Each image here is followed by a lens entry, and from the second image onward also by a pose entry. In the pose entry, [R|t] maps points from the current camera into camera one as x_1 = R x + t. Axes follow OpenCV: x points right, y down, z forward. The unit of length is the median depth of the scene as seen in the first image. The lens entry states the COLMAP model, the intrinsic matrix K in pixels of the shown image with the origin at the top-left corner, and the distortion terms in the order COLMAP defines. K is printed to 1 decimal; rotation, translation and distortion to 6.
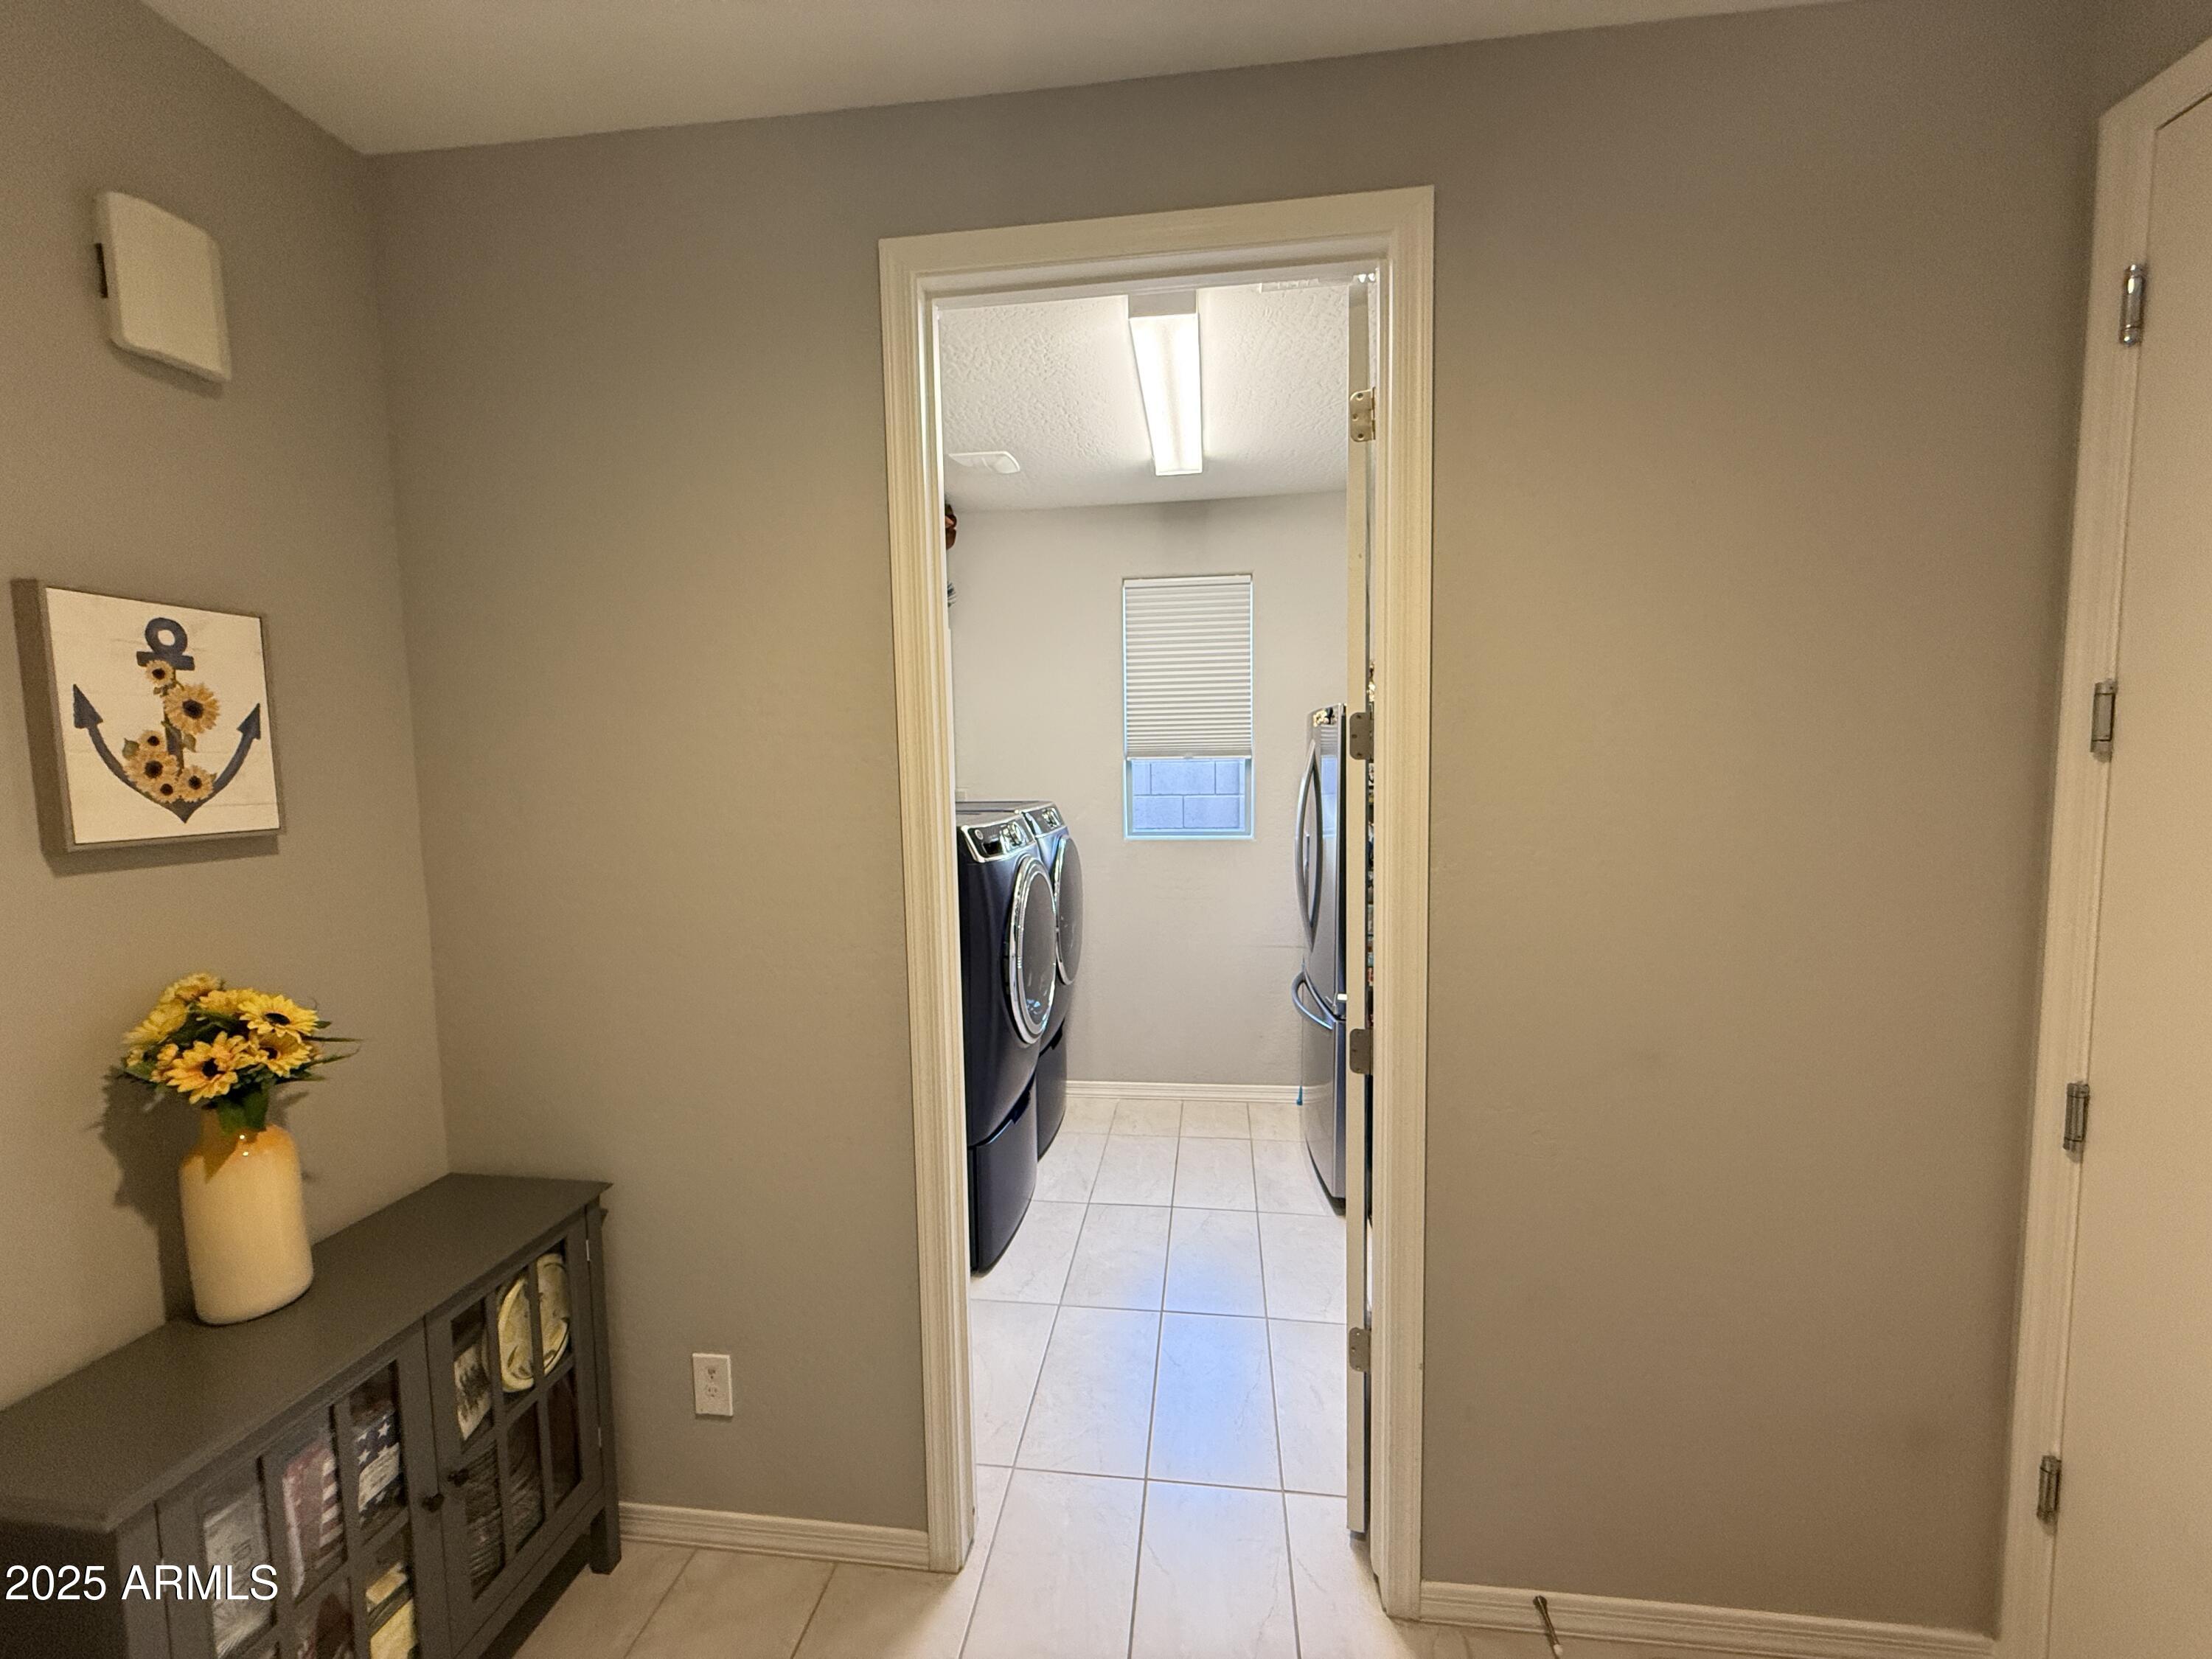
lens RADIAL K [[880.3, 0, 1103.4], [0, 880.3, 831.4], [0, 0, 1]] dist [-0.000305, -0.000106]
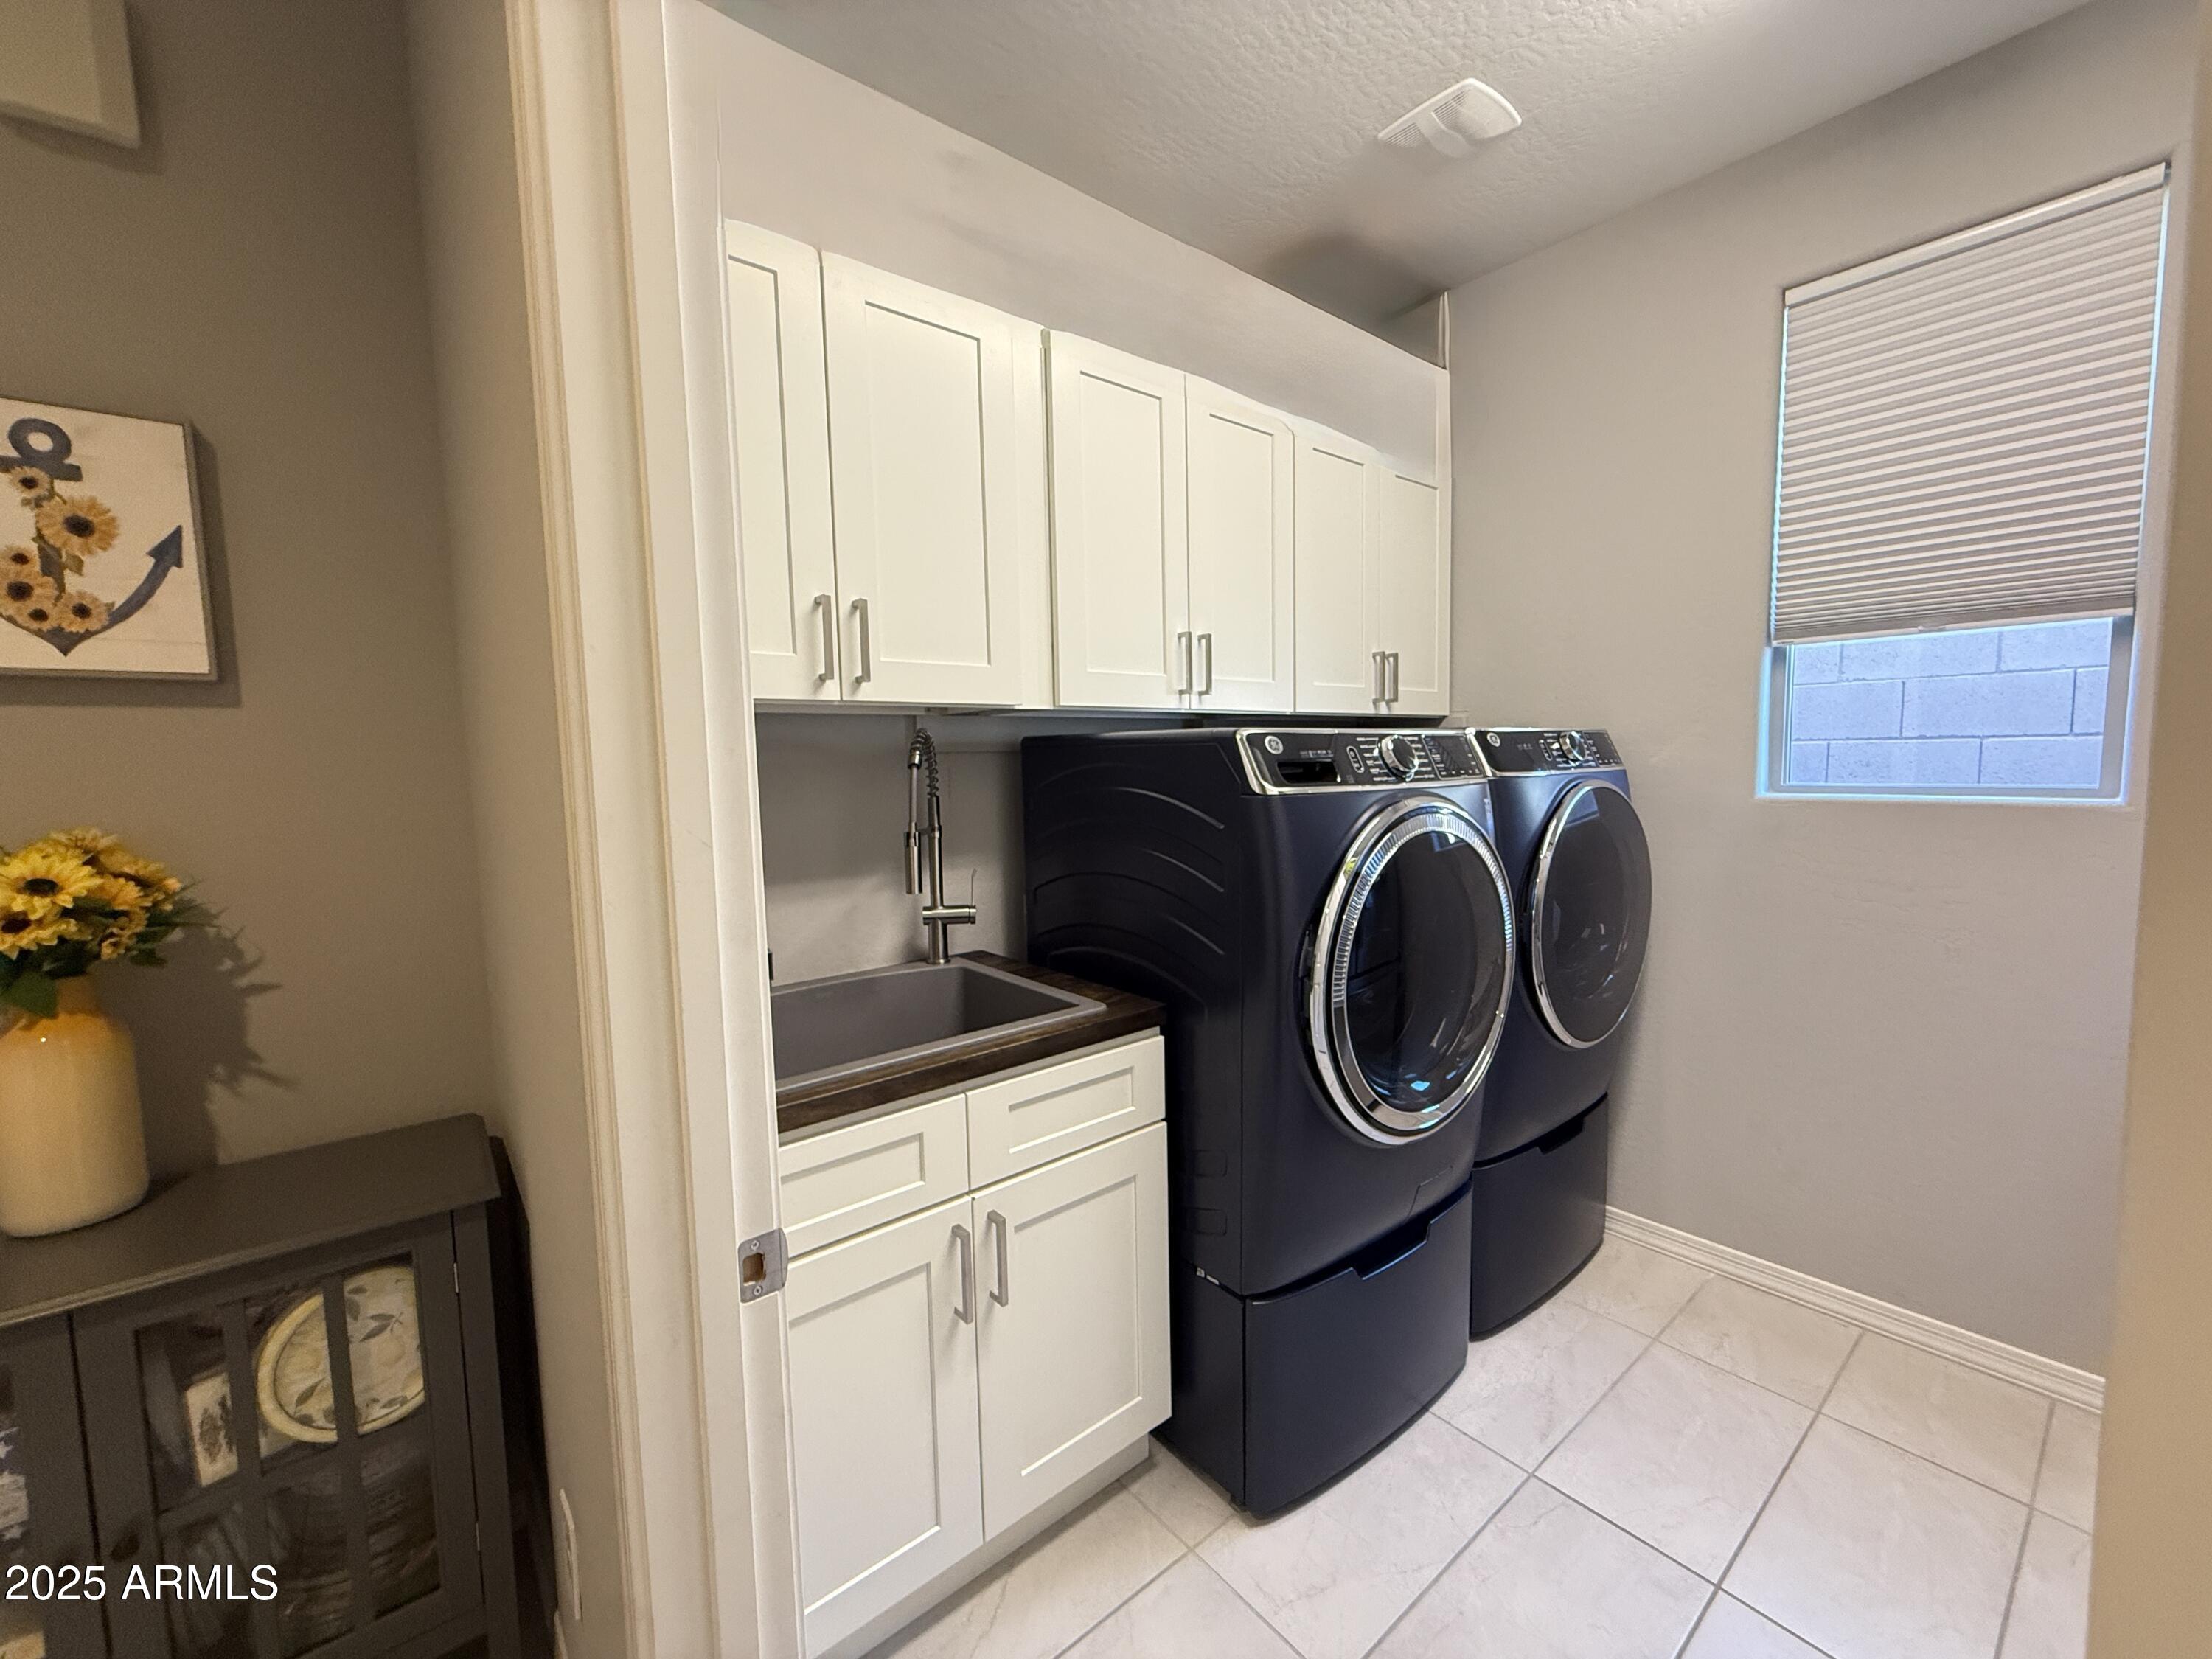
lens RADIAL K [[880.3, 0, 1103.4], [0, 880.3, 831.4], [0, 0, 1]] dist [-0.000305, -0.000106]
pose [[0.722636, 0.058681, -0.688734, 0.326744], [-0.045727, 0.998266, 0.037075, 0.085904], [0.689715, 0.004702, 0.724066, 1.075145]]
